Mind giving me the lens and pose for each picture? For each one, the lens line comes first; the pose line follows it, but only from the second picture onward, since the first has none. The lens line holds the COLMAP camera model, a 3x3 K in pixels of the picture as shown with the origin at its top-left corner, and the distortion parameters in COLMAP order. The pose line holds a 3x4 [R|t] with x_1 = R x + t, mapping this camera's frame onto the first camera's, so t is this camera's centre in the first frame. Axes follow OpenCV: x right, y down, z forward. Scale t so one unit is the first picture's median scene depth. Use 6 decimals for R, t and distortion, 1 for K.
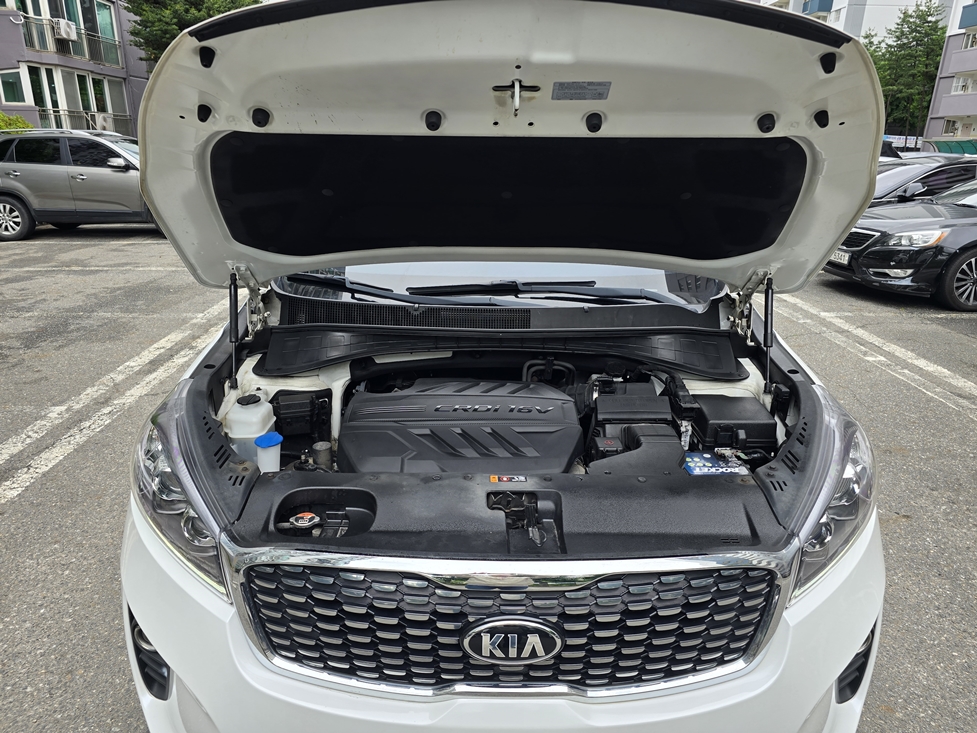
lens RADIAL K [[649.4, 0, 487.9], [0, 649.4, 364.4], [0, 0, 1]] dist [0.031745, -0.006862]
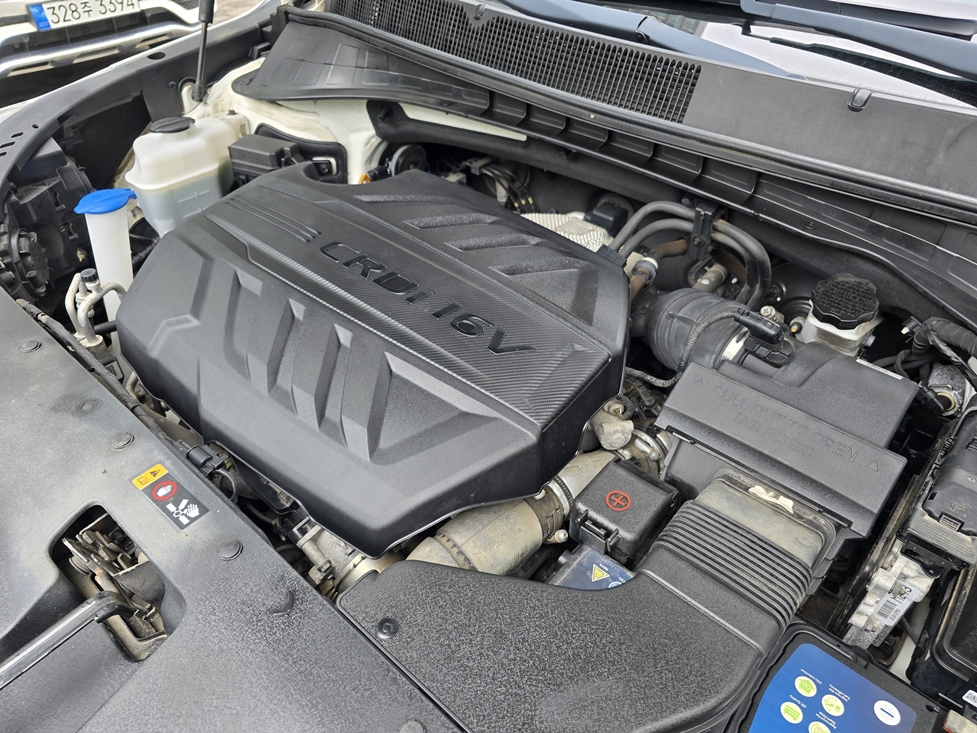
lens RADIAL K [[649.4, 0, 490.4], [0, 649.4, 370.5], [0, 0, 1]] dist [0.031745, -0.006862]
pose [[0.762356, 0.431463, -0.482341, 0.228284], [-0.225803, 0.875824, 0.426551, -0.064219], [0.606487, -0.216270, 0.765115, 0.590770]]
